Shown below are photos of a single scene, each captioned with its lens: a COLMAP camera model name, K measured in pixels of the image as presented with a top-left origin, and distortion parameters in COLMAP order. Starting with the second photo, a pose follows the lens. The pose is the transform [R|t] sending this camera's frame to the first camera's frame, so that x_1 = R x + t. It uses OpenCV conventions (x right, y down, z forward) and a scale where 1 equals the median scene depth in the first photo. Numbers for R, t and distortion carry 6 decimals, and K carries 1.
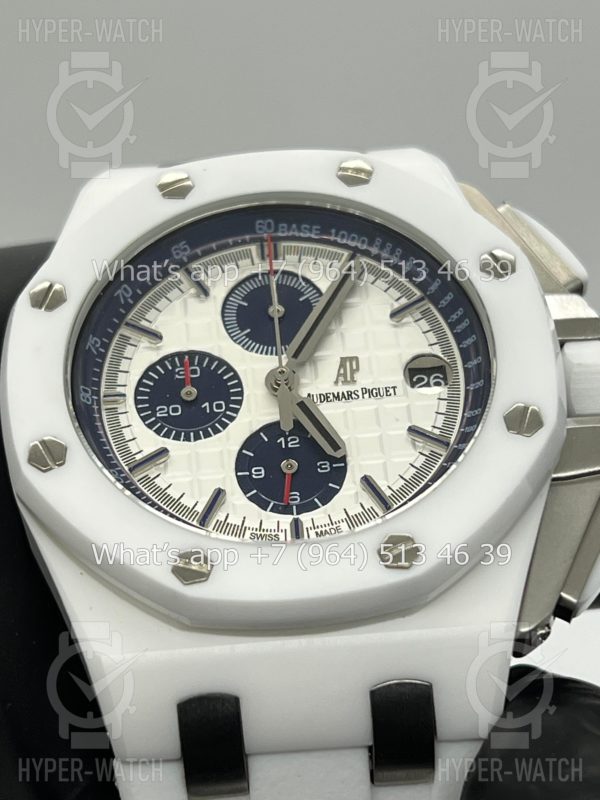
lens RADIAL K [[1848.2, 0, 293.7], [0, 1848.2, 396.7], [0, 0, 1]] dist [0.220344, 0.000000]
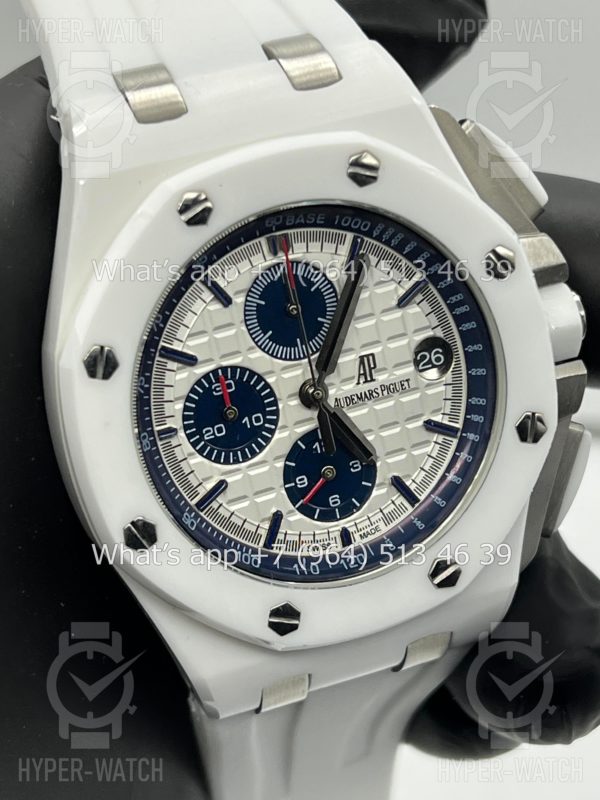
lens RADIAL K [[1848.2, 0, 294.5], [0, 1848.2, 396.3], [0, 0, 1]] dist [0.220344, 0.000000]
pose [[0.942304, -0.179084, 0.282828, -0.327530], [-0.053905, 0.752675, 0.656182, -0.726367], [-0.330390, -0.633569, 0.699595, 0.233305]]
